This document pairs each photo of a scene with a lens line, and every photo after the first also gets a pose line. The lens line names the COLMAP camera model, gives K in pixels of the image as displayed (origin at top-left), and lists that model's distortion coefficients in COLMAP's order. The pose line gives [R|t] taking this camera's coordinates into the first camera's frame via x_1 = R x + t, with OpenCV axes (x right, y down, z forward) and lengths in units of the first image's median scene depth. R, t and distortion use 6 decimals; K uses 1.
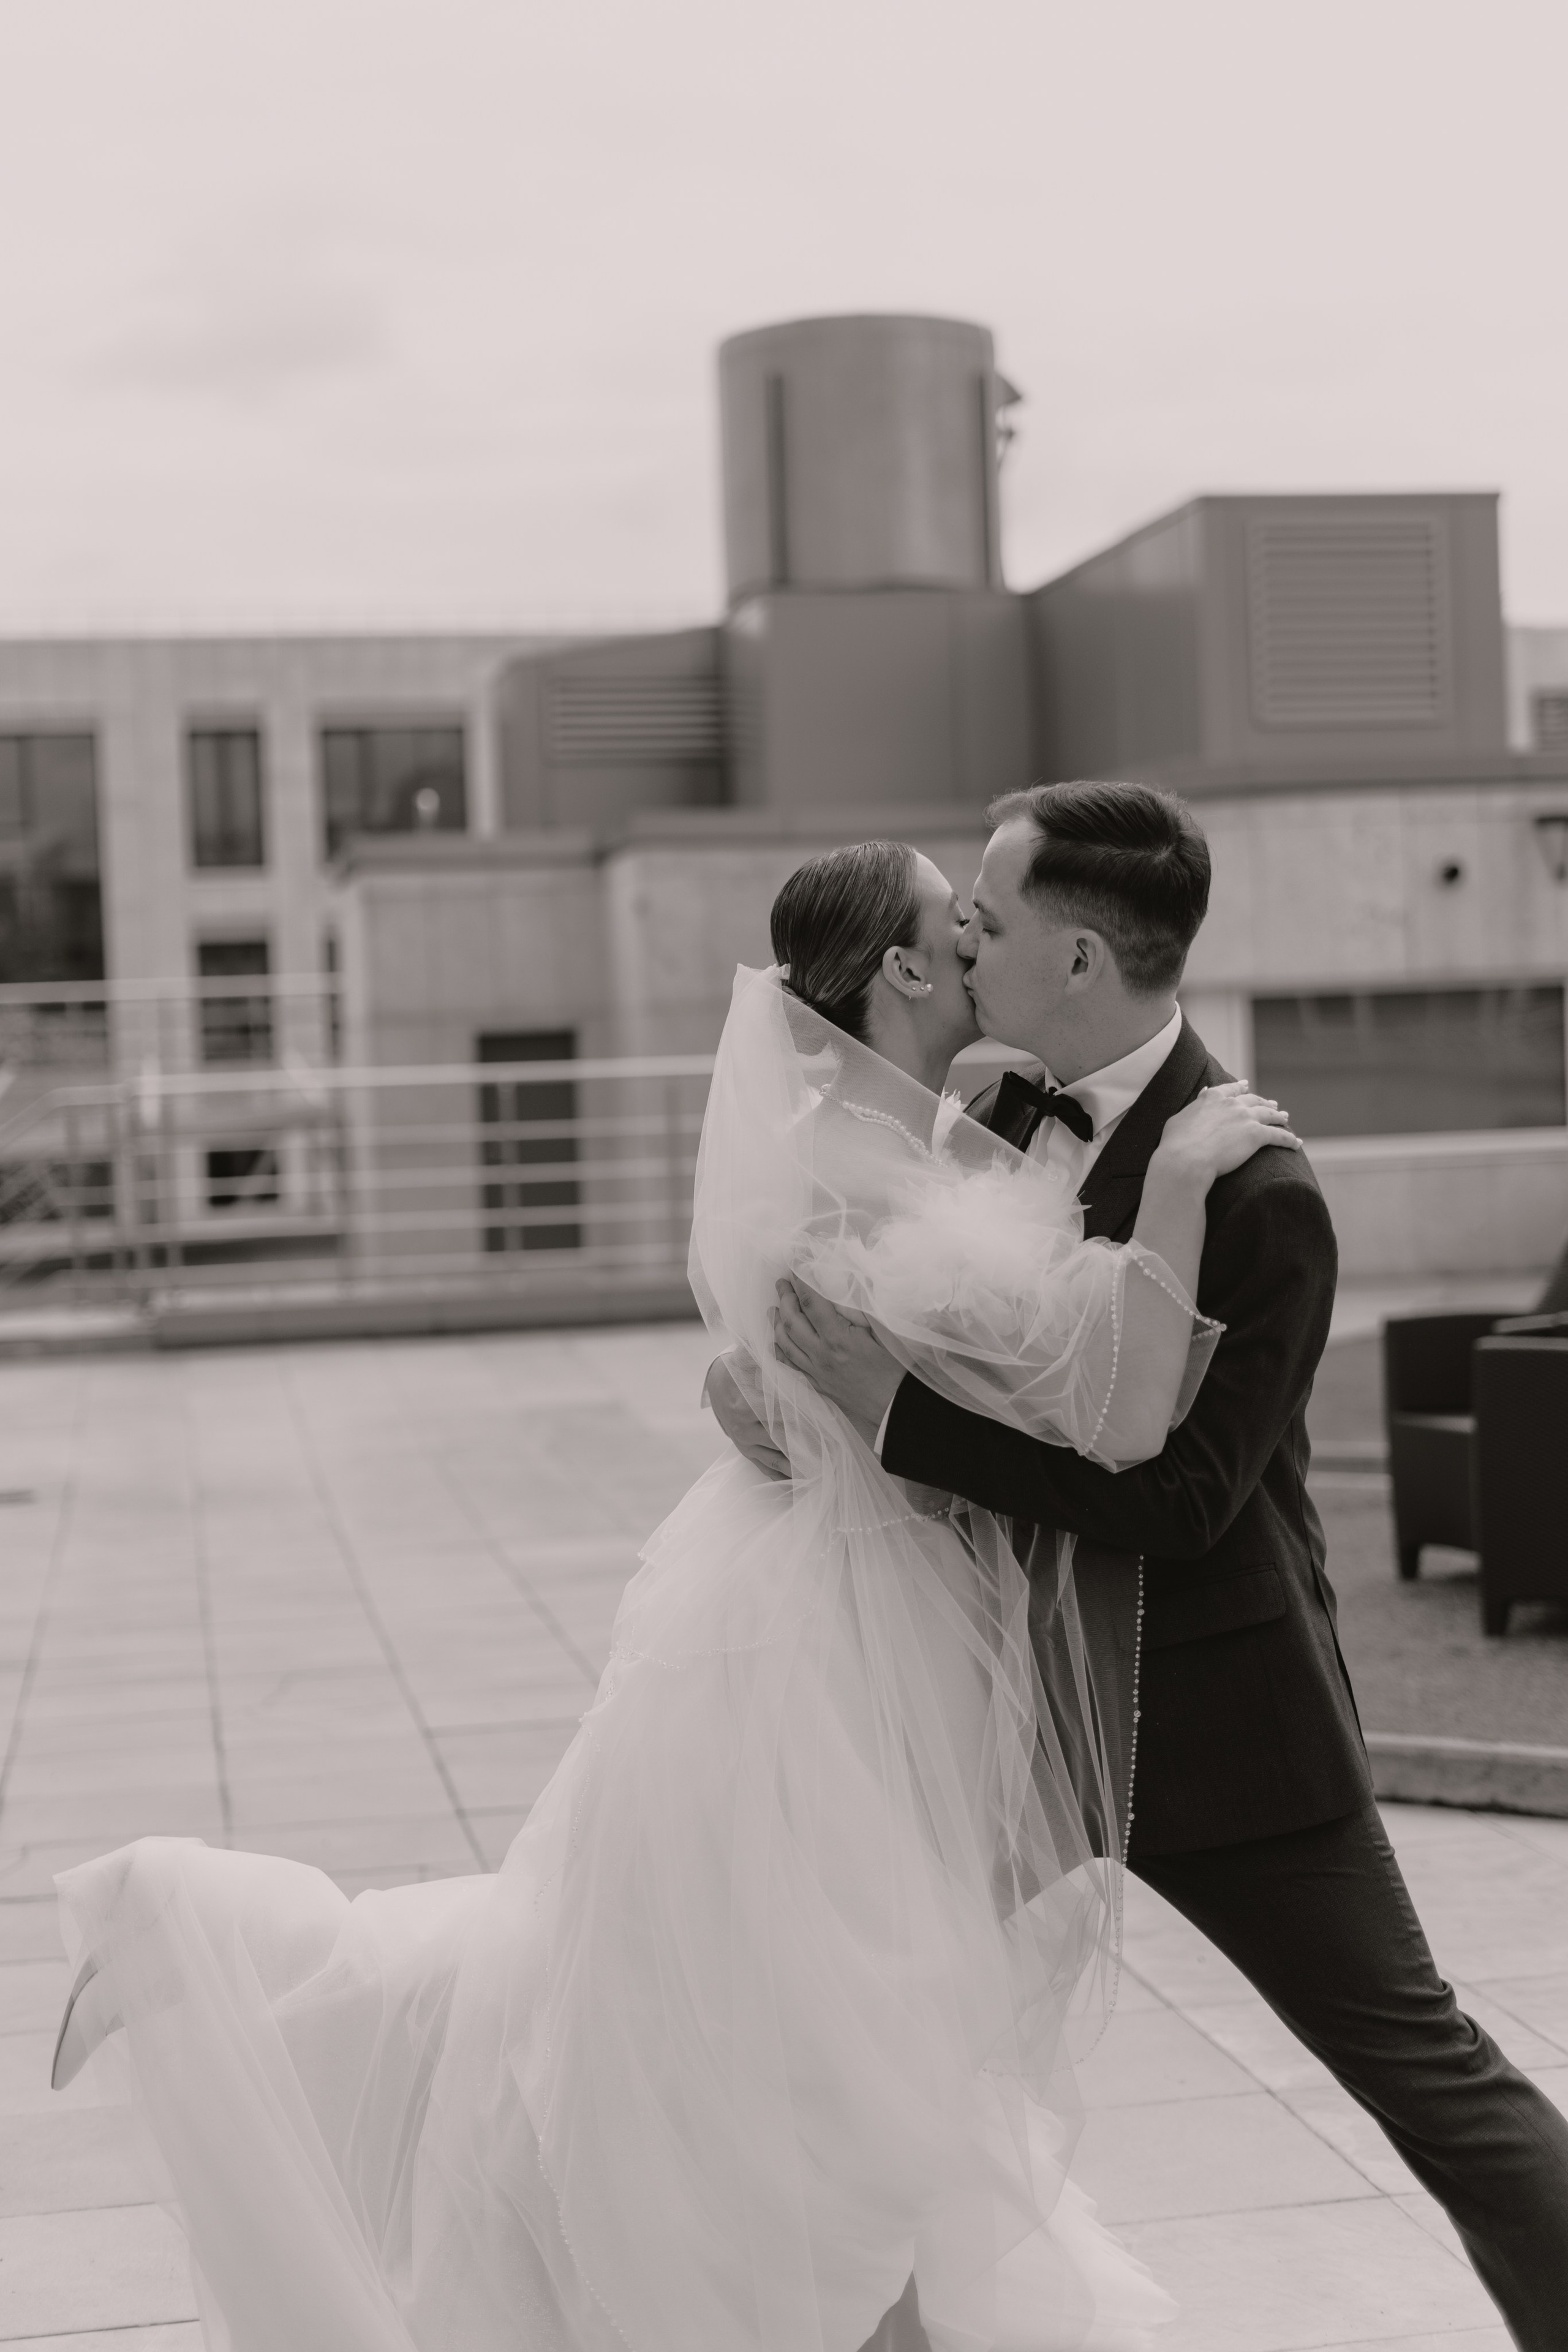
lens RADIAL K [[3480.5, 0, 784.0], [0, 3480.5, 1176.0], [0, 0, 1]] dist [-0.016292, 0.053064]
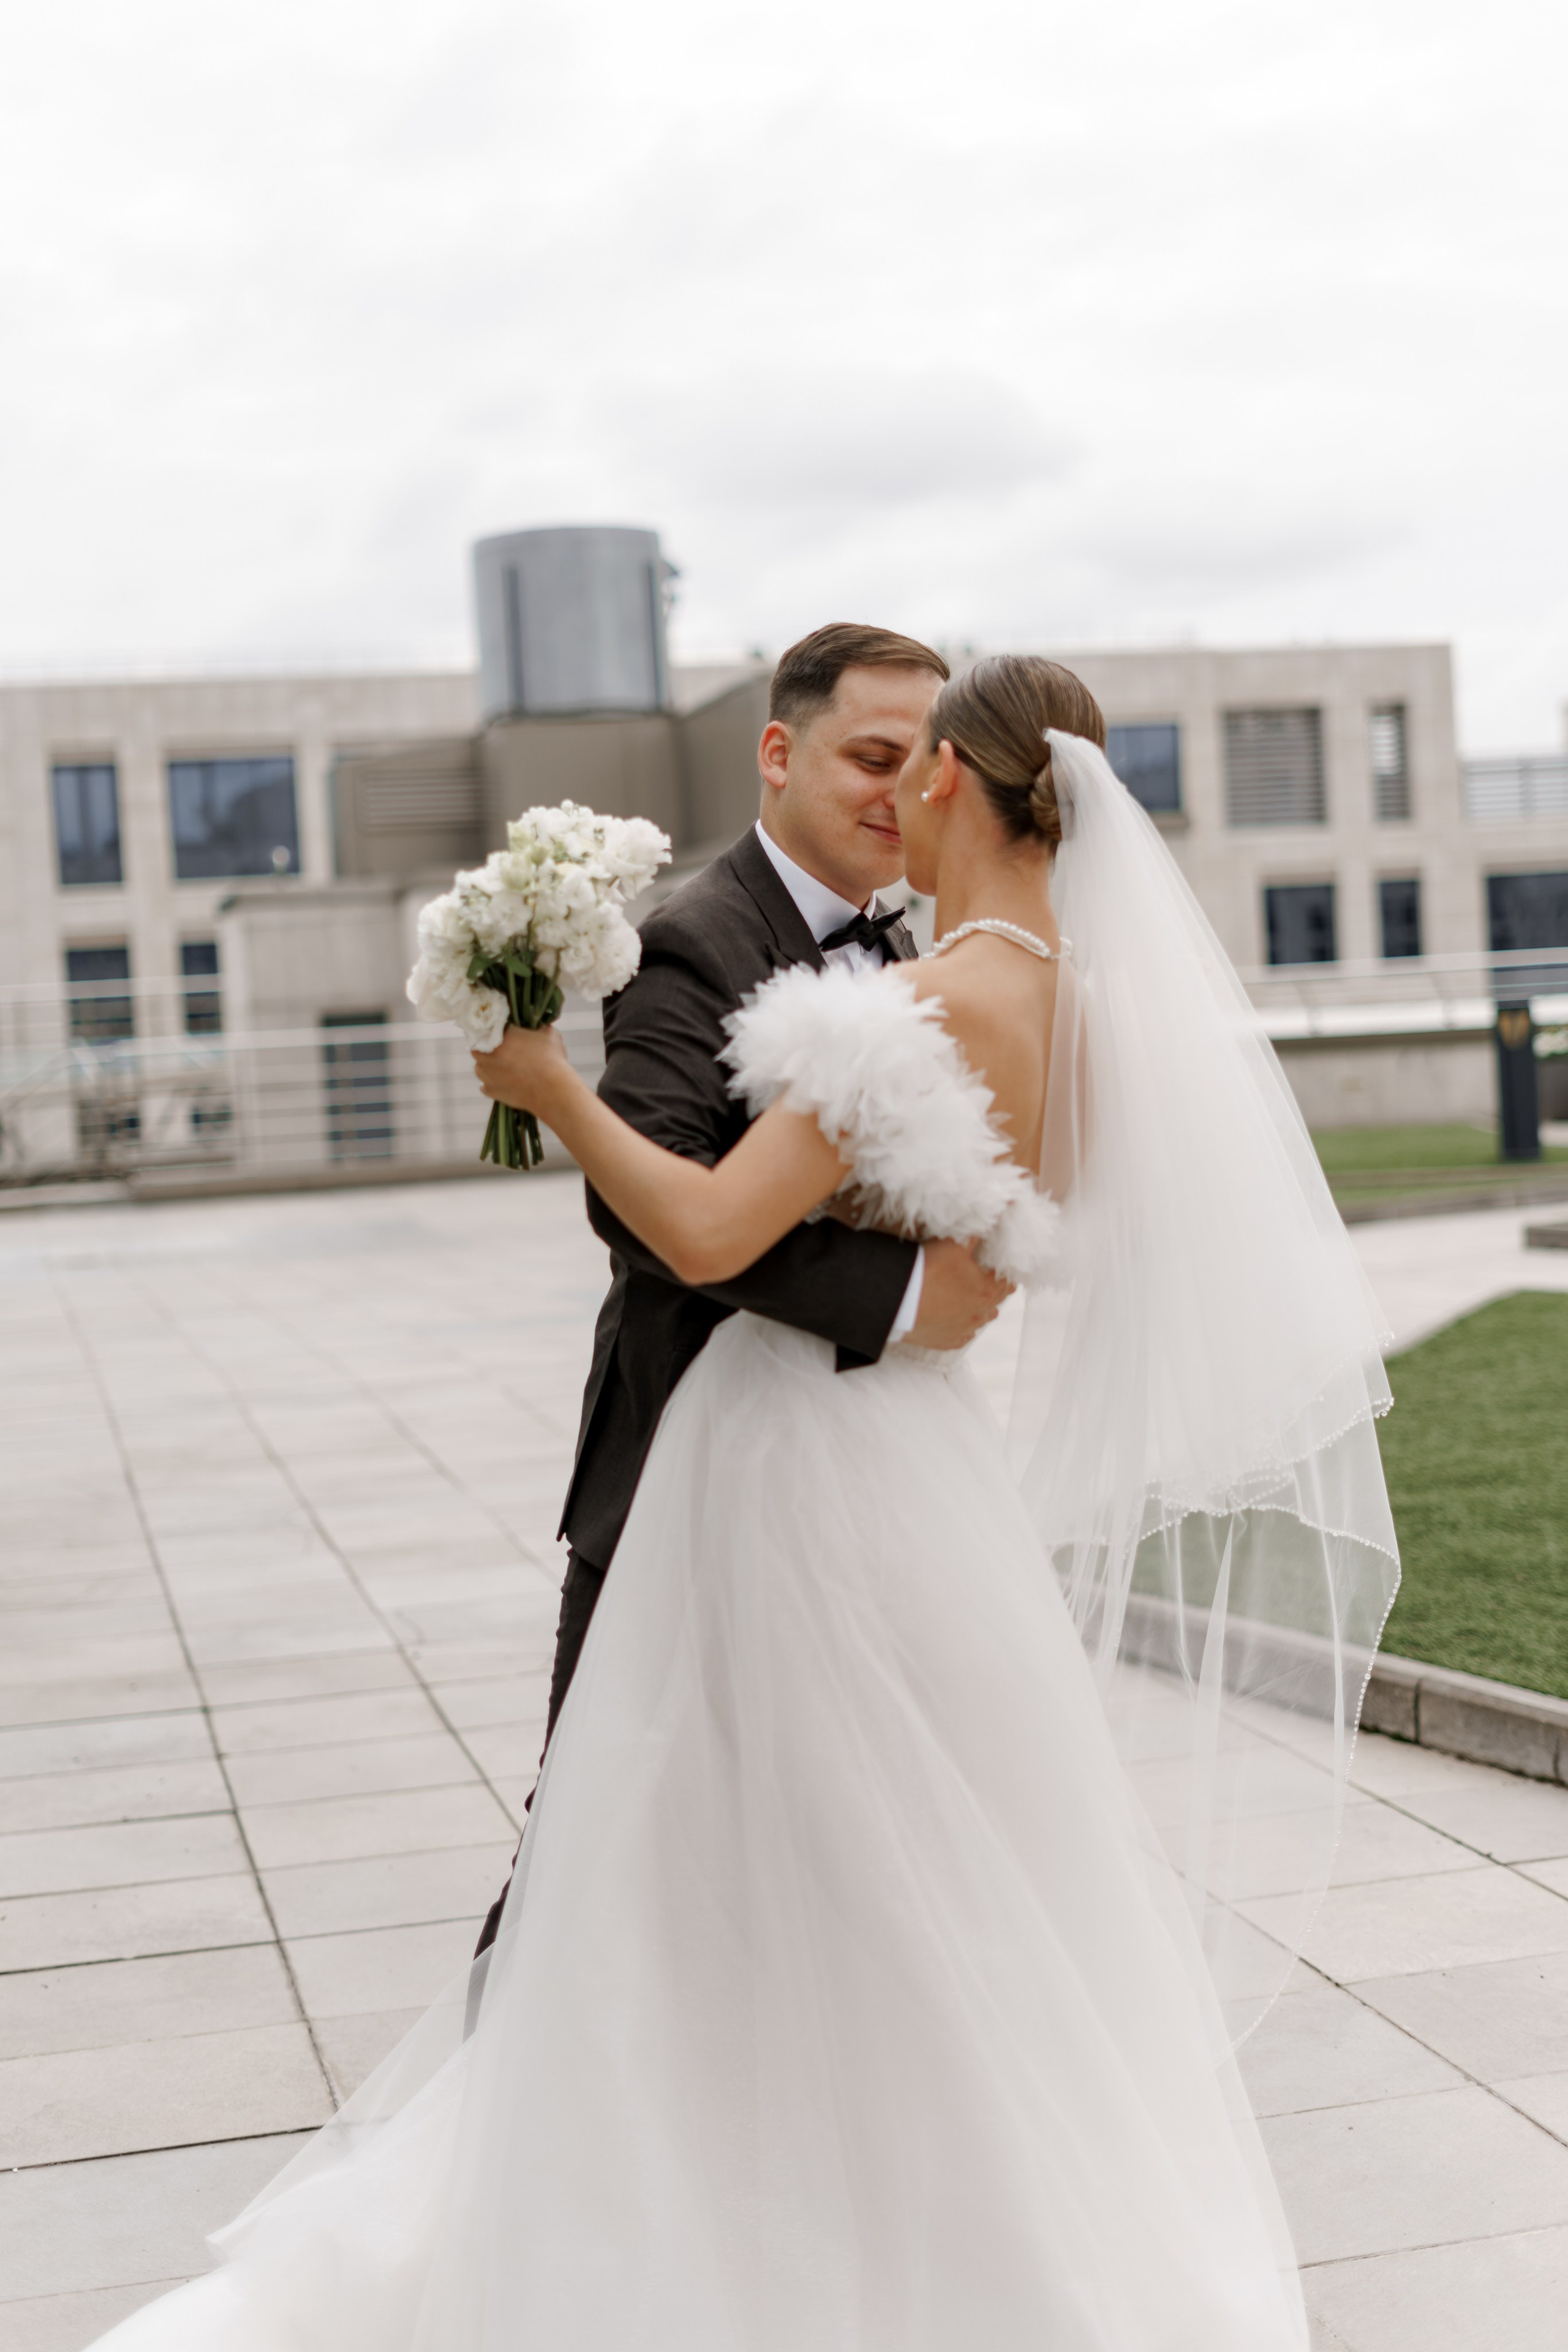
lens RADIAL K [[3480.5, 0, 784.0], [0, 3480.5, 1176.0], [0, 0, 1]] dist [-0.016292, 0.053064]
pose [[0.998474, -0.027748, 0.047738, 0.032811], [0.027531, 0.999607, 0.005189, 0.022971], [-0.047863, -0.003867, 0.998846, -0.444724]]
